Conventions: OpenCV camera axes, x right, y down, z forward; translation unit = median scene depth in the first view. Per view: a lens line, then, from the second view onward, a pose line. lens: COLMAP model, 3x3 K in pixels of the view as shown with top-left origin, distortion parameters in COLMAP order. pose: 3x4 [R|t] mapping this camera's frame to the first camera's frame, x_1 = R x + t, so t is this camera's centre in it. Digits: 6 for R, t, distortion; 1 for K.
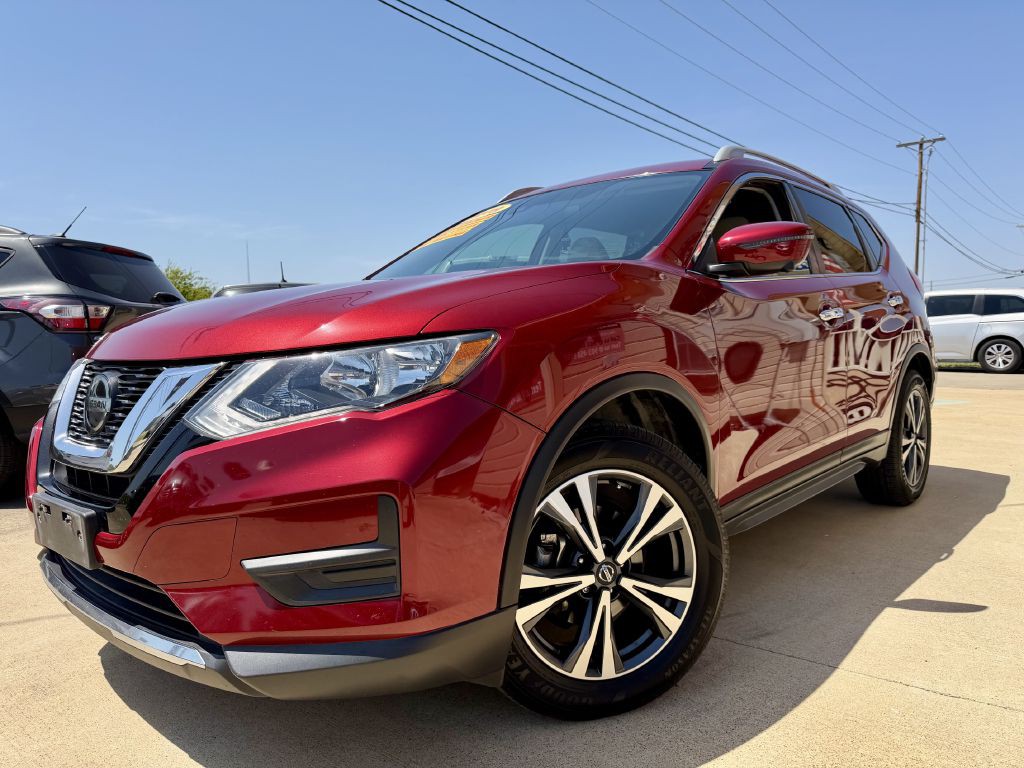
lens RADIAL K [[729.3, 0, 502.5], [0, 729.3, 383.0], [0, 0, 1]] dist [0.042376, -0.056119]
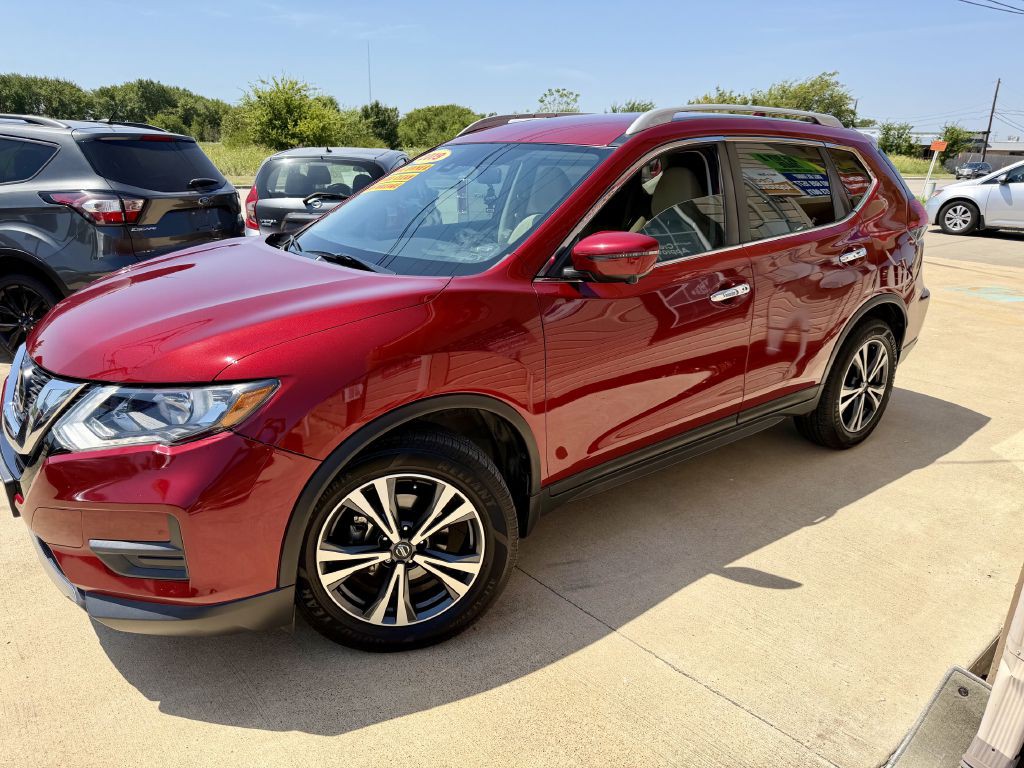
lens RADIAL K [[729.3, 0, 502.5], [0, 729.3, 383.0], [0, 0, 1]] dist [0.042376, -0.056119]
pose [[0.985922, 0.082398, -0.145494, 0.458515], [-0.045255, 0.969169, 0.242206, -0.321728], [0.160966, -0.232211, 0.959254, -0.104897]]
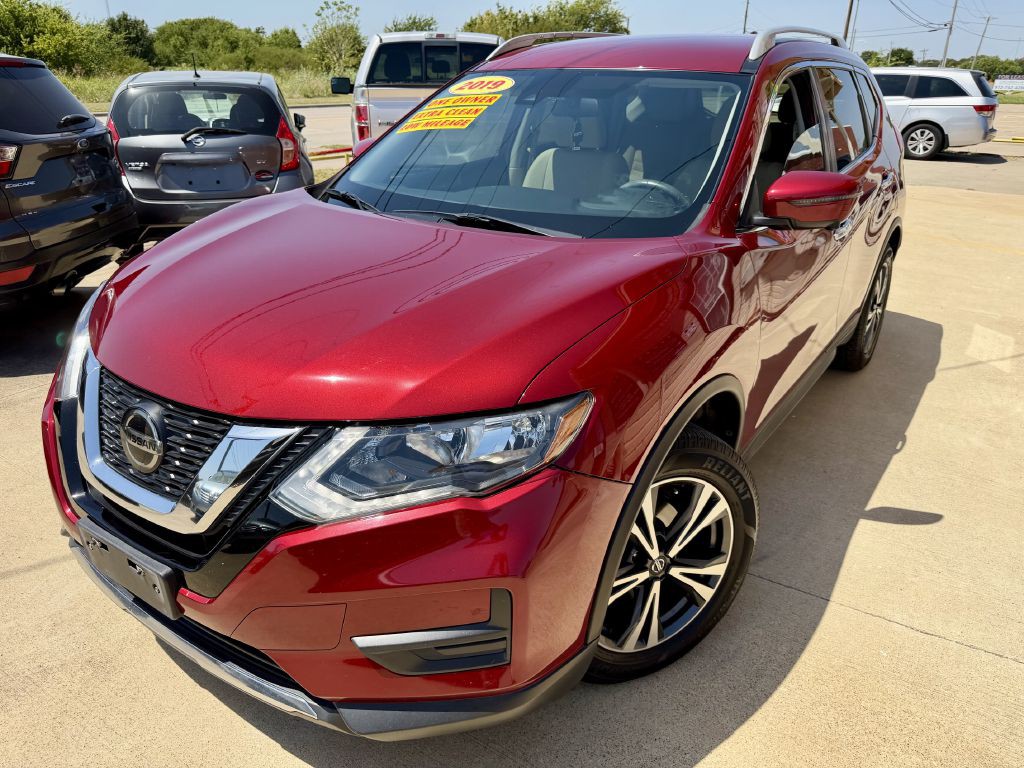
lens RADIAL K [[735.2, 0, 504.2], [0, 735.2, 378.2], [0, 0, 1]] dist [0.000141, -0.003186]
pose [[0.992287, -0.021114, 0.122147, -0.202745], [-0.019394, 0.946809, 0.321210, -0.334061], [-0.122432, -0.321102, 0.939097, 0.101555]]
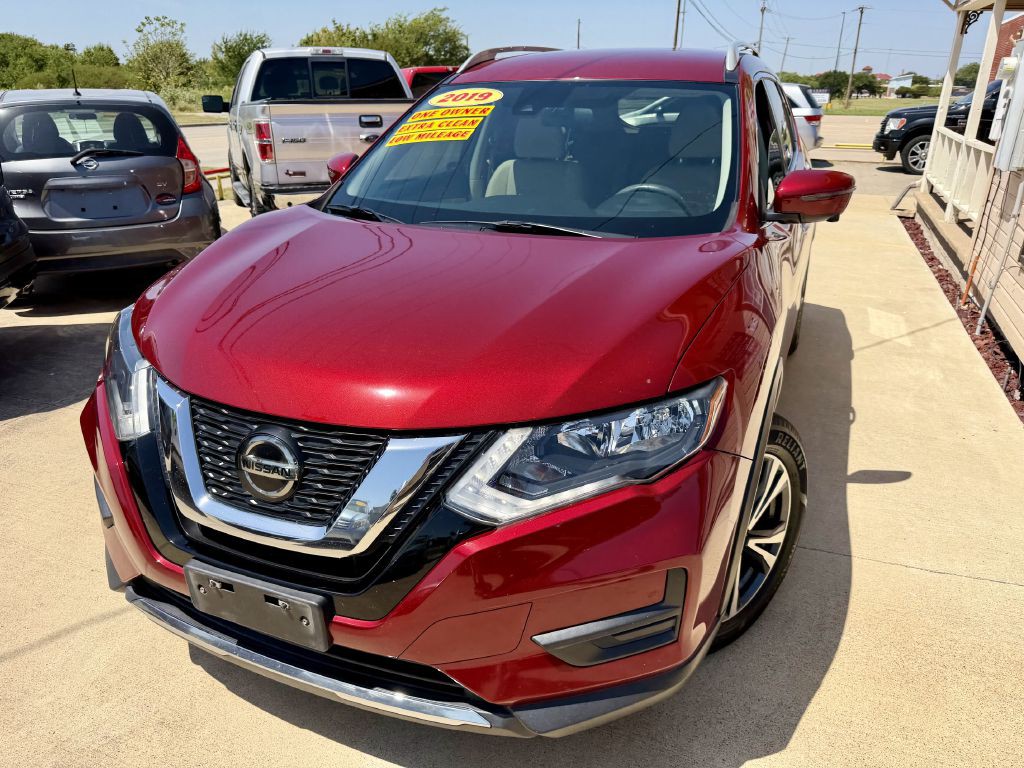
lens RADIAL K [[738.6, 0, 512.0], [0, 738.6, 384.0], [0, 0, 1]] dist [-0.005043, -0.002374]
pose [[0.944834, -0.101318, 0.311486, -0.517102], [0.001410, 0.952206, 0.305452, -0.318161], [-0.327547, -0.288162, 0.899820, 0.141727]]
